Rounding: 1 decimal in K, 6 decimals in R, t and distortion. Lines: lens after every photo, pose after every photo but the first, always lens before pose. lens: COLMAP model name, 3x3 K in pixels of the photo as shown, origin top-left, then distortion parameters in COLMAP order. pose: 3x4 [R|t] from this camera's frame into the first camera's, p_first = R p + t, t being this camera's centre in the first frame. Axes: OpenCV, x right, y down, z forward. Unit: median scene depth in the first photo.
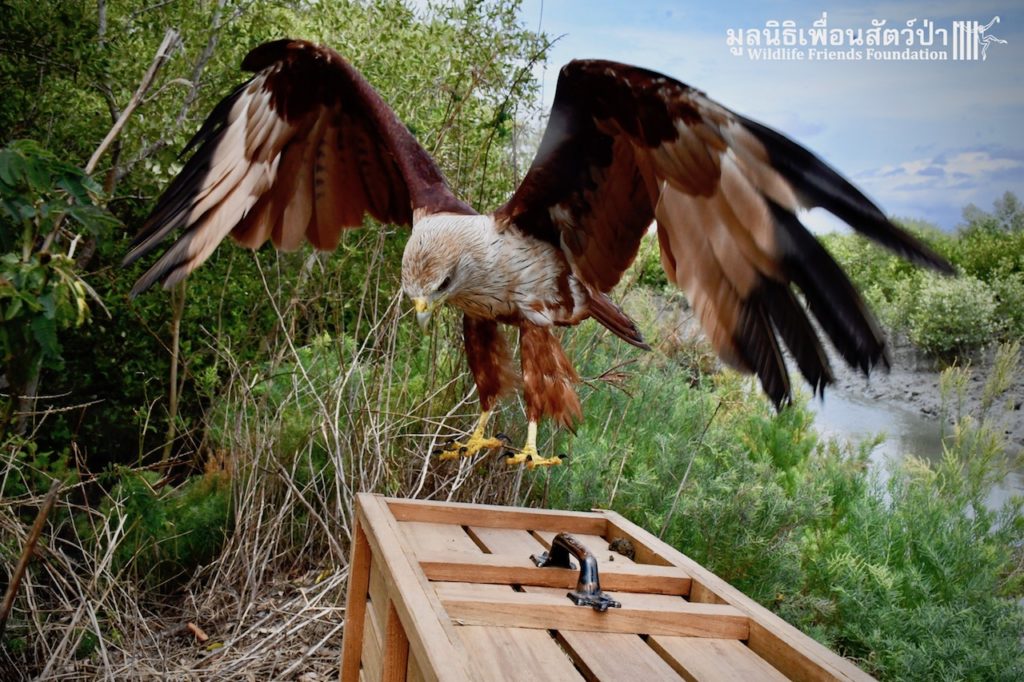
lens RADIAL K [[1272.4, 0, 514.7], [0, 1272.4, 357.2], [0, 0, 1]] dist [0.152576, 0.000000]
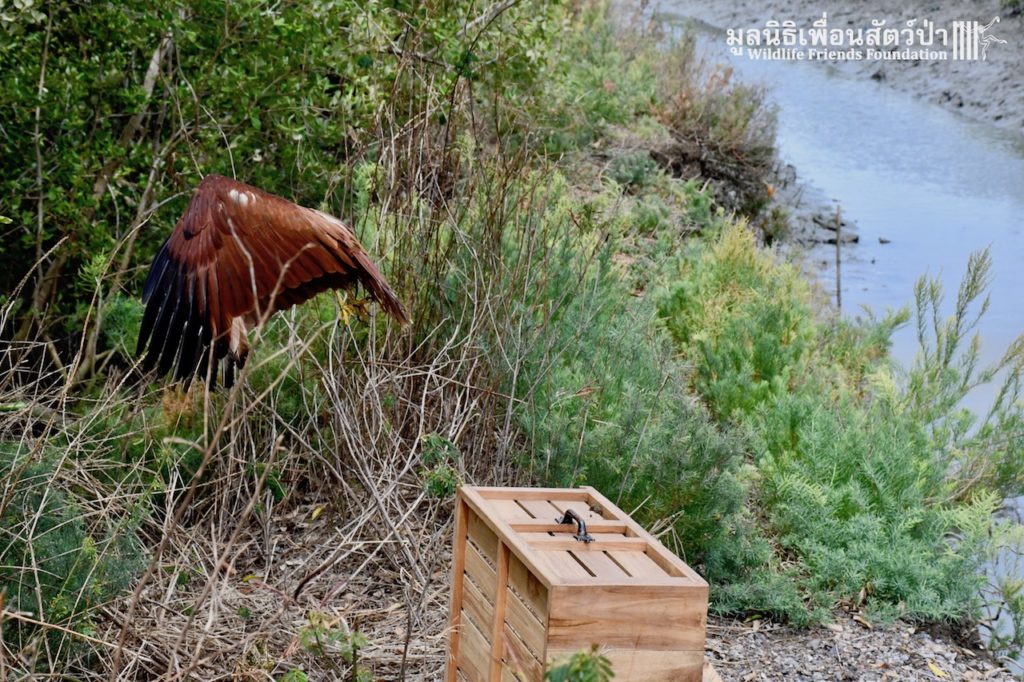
lens RADIAL K [[2537.1, 0, 512.1], [0, 2537.1, 340.4], [0, 0, 1]] dist [0.577473, 0.000000]
pose [[0.998301, -0.038067, 0.044120, -0.083899], [0.032248, 0.991528, 0.125827, -0.243414], [-0.048536, -0.124191, 0.991071, -1.143985]]
